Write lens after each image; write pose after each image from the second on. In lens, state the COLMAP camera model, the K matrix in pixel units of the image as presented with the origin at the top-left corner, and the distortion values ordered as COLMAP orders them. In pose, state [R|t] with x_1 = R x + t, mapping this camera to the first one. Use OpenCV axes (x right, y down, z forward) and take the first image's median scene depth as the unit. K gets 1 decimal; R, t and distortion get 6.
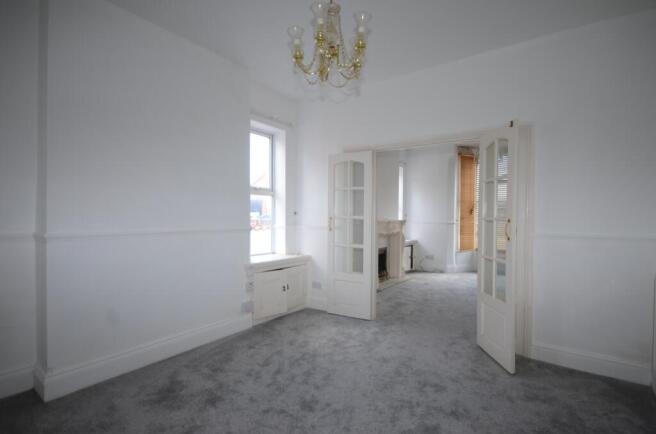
lens RADIAL K [[322.5, 0, 326.1], [0, 322.5, 218.4], [0, 0, 1]] dist [0.002061, -0.001607]
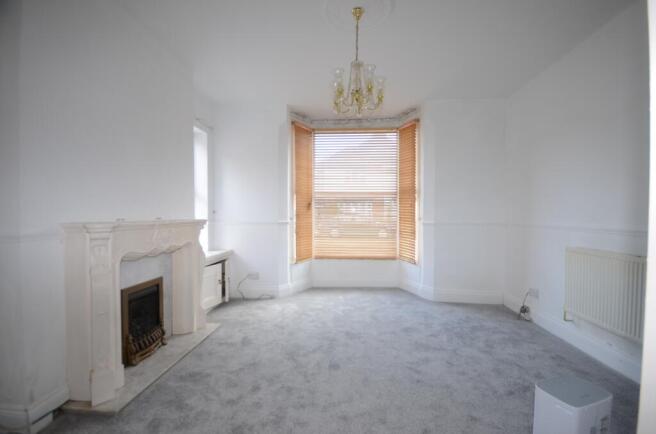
lens RADIAL K [[286.8, 0, 331.4], [0, 286.8, 222.6], [0, 0, 1]] dist [-0.008254, -0.005119]
pose [[0.843406, -0.020058, 0.536903, 0.288439], [0.010725, 0.999732, 0.020502, 0.006267], [-0.537170, -0.011534, 0.843395, 0.848625]]
